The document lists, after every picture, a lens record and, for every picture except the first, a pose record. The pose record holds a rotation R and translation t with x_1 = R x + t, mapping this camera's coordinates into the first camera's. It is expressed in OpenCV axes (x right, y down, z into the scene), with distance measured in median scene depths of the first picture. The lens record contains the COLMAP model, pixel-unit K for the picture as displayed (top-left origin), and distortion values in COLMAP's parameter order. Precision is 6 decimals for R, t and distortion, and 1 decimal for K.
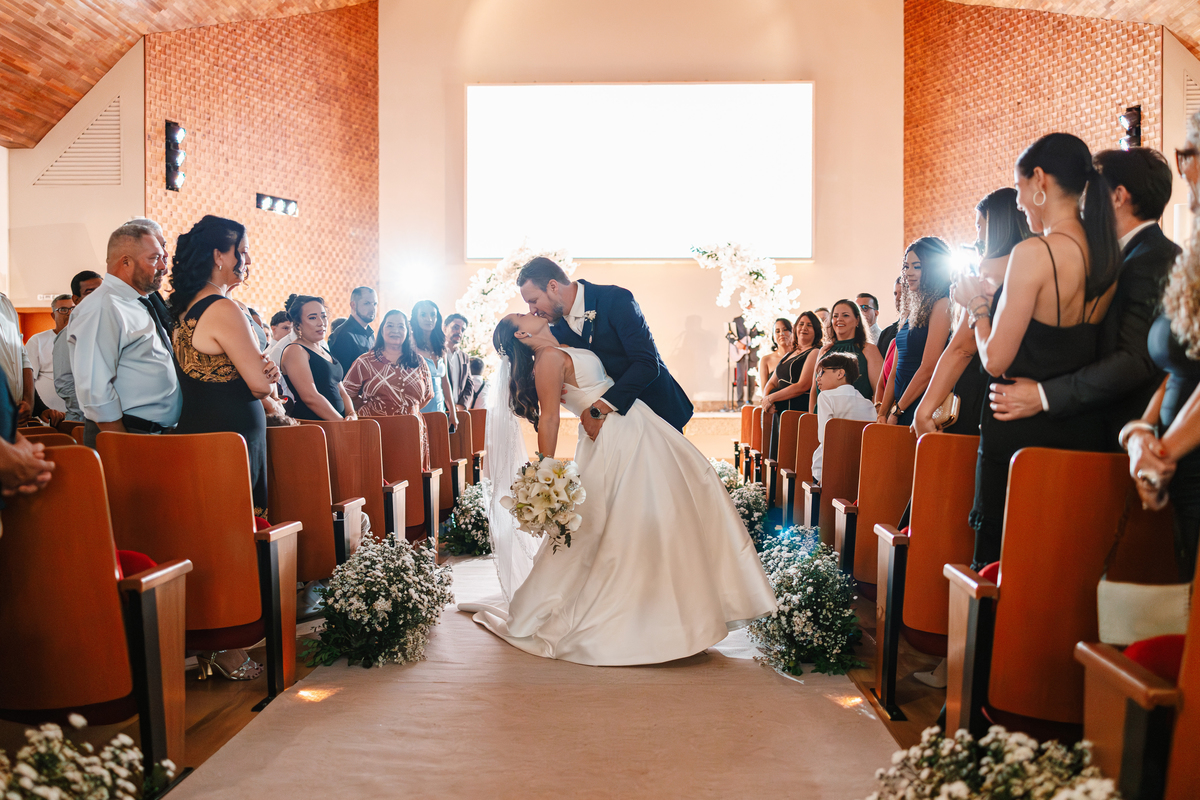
lens RADIAL K [[1224.6, 0, 600.0], [0, 1224.6, 400.0], [0, 0, 1]] dist [-0.005763, -0.002978]
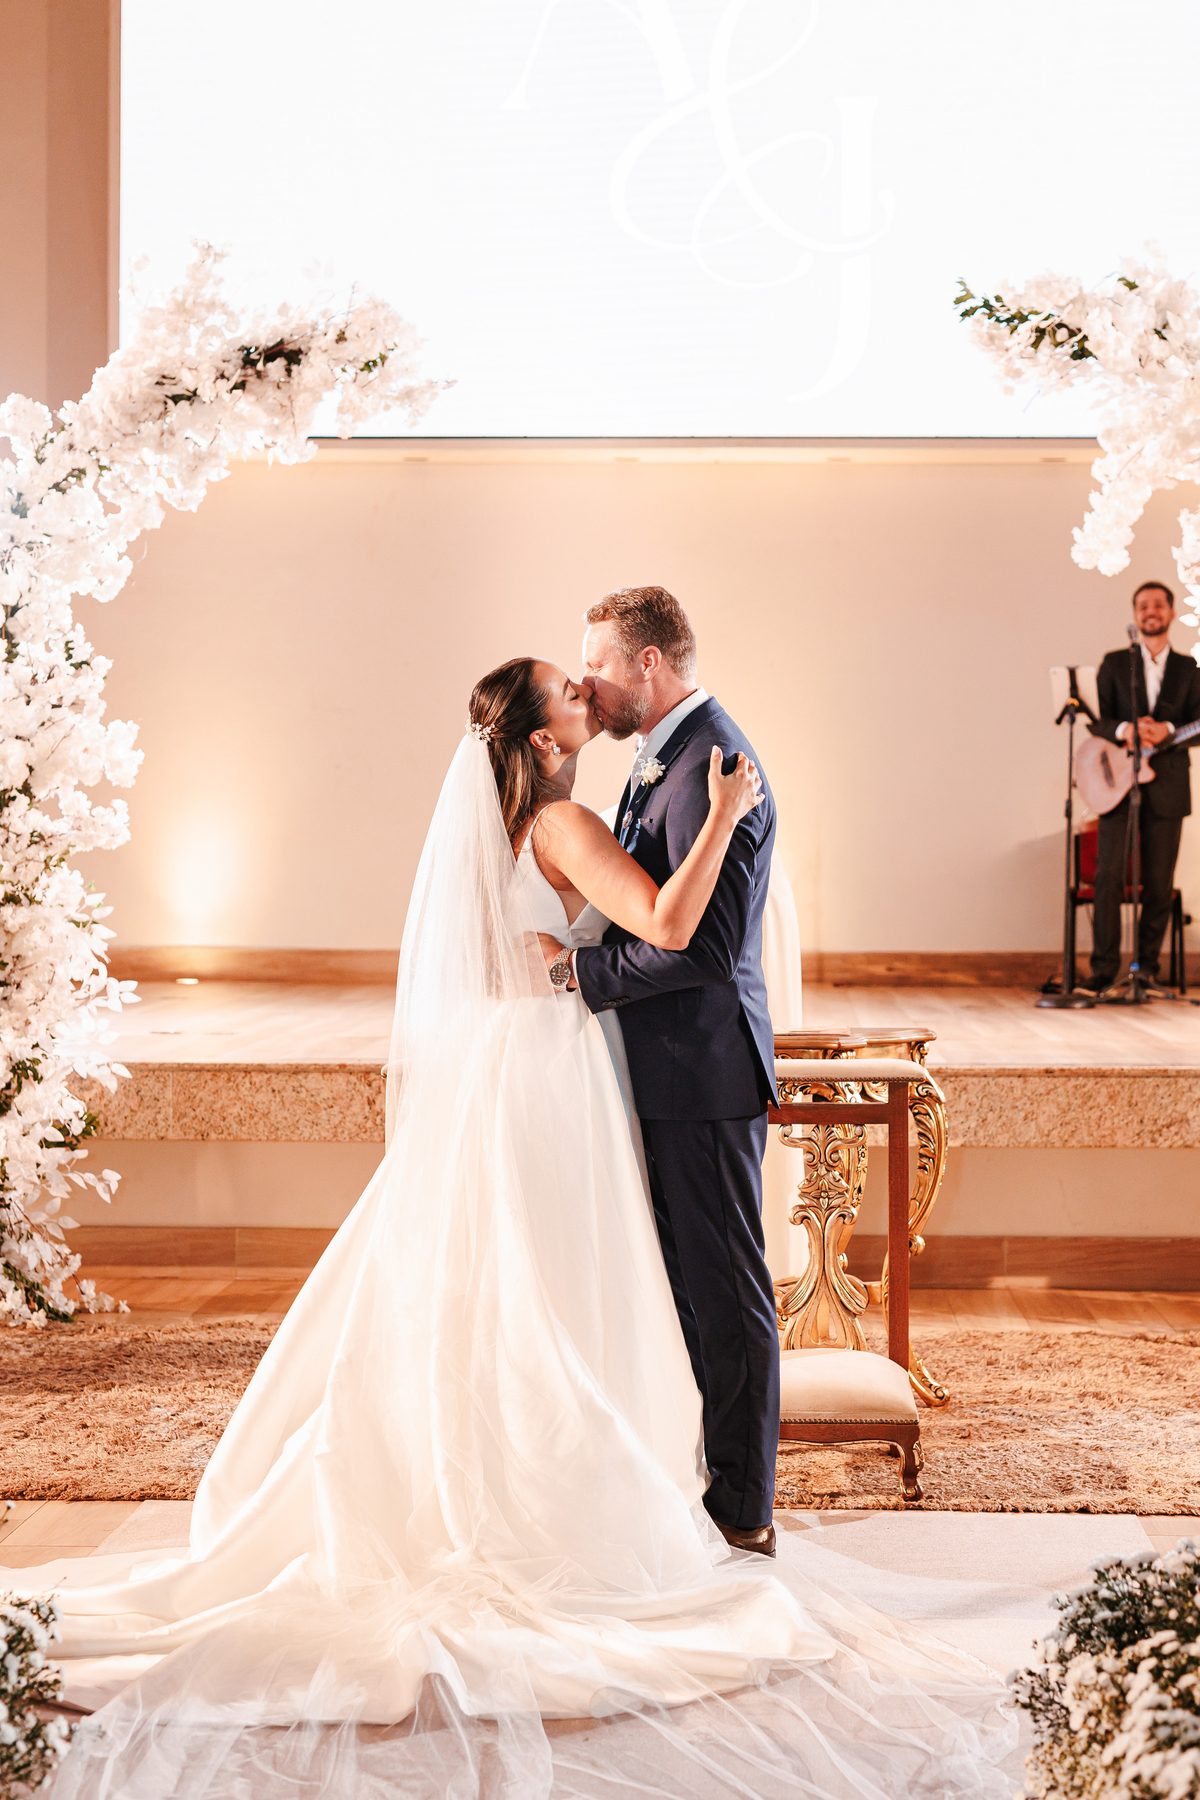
lens RADIAL K [[2629.2, 0, 600.0], [0, 2629.2, 900.0], [0, 0, 1]] dist [0.001555, -0.002286]
pose [[0.999654, 0.005453, -0.025735, 0.023012], [-0.005212, 0.999942, 0.009407, -0.021188], [0.025785, -0.009269, 0.999625, 0.521536]]
